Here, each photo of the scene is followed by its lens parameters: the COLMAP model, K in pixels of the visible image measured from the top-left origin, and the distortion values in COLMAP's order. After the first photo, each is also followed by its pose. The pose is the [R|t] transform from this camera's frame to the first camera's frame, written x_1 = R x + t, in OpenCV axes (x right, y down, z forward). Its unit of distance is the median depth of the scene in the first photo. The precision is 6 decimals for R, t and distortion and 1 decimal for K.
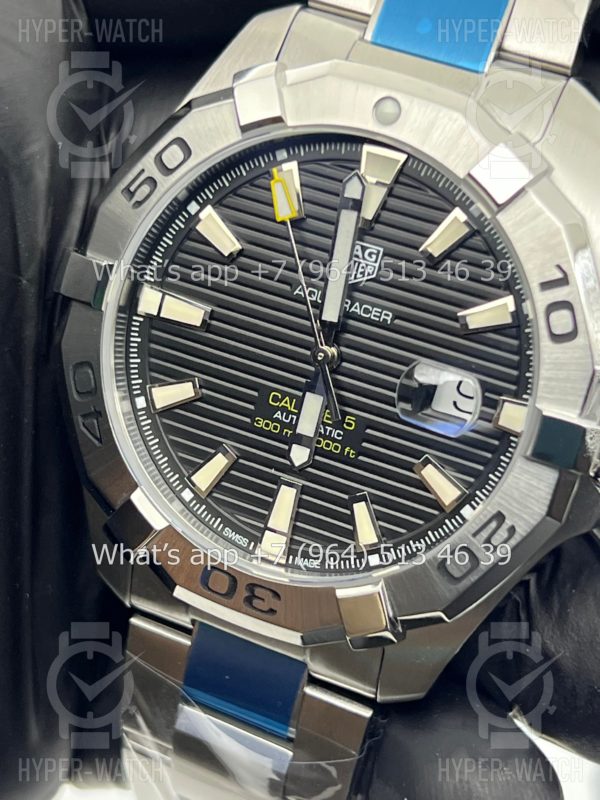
lens RADIAL K [[1862.3, 0, 304.4], [0, 1862.3, 400.0], [0, 0, 1]] dist [0.203666, 0.000000]
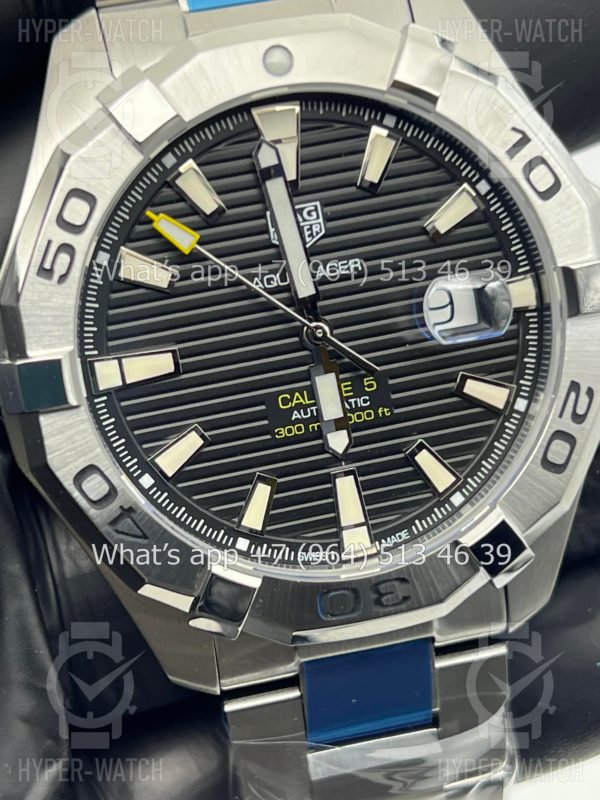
lens RADIAL K [[1862.3, 0, 291.5], [0, 1862.3, 395.3], [0, 0, 1]] dist [0.203666, 0.000000]
pose [[0.784605, -0.460275, 0.415380, -0.397523], [0.467176, 0.879368, 0.091970, -0.087134], [-0.407603, 0.121896, 0.904987, 0.167580]]
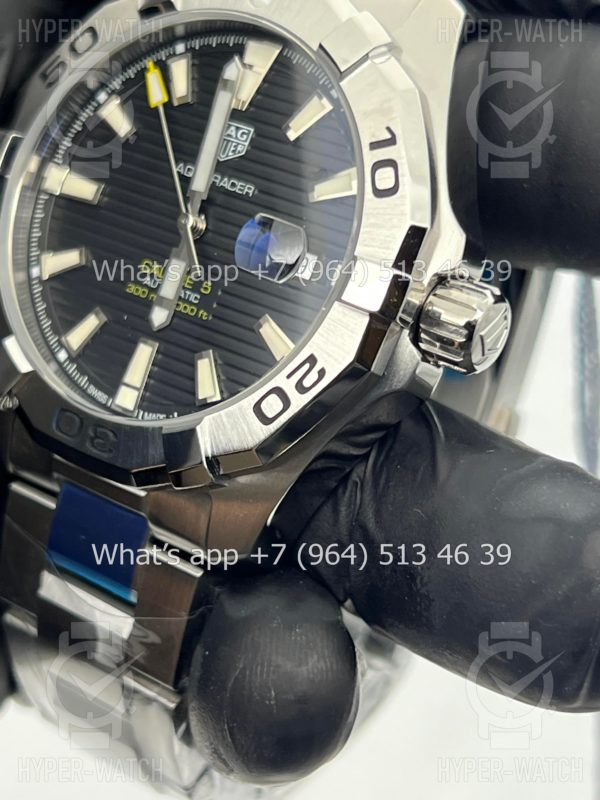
lens RADIAL K [[1862.3, 0, 292.0], [0, 1862.3, 402.0], [0, 0, 1]] dist [0.203666, 0.000000]
pose [[0.978874, 0.087252, -0.184915, 0.273895], [-0.121469, 0.975644, -0.182657, 0.263862], [0.164474, 0.201260, 0.965631, -0.007113]]
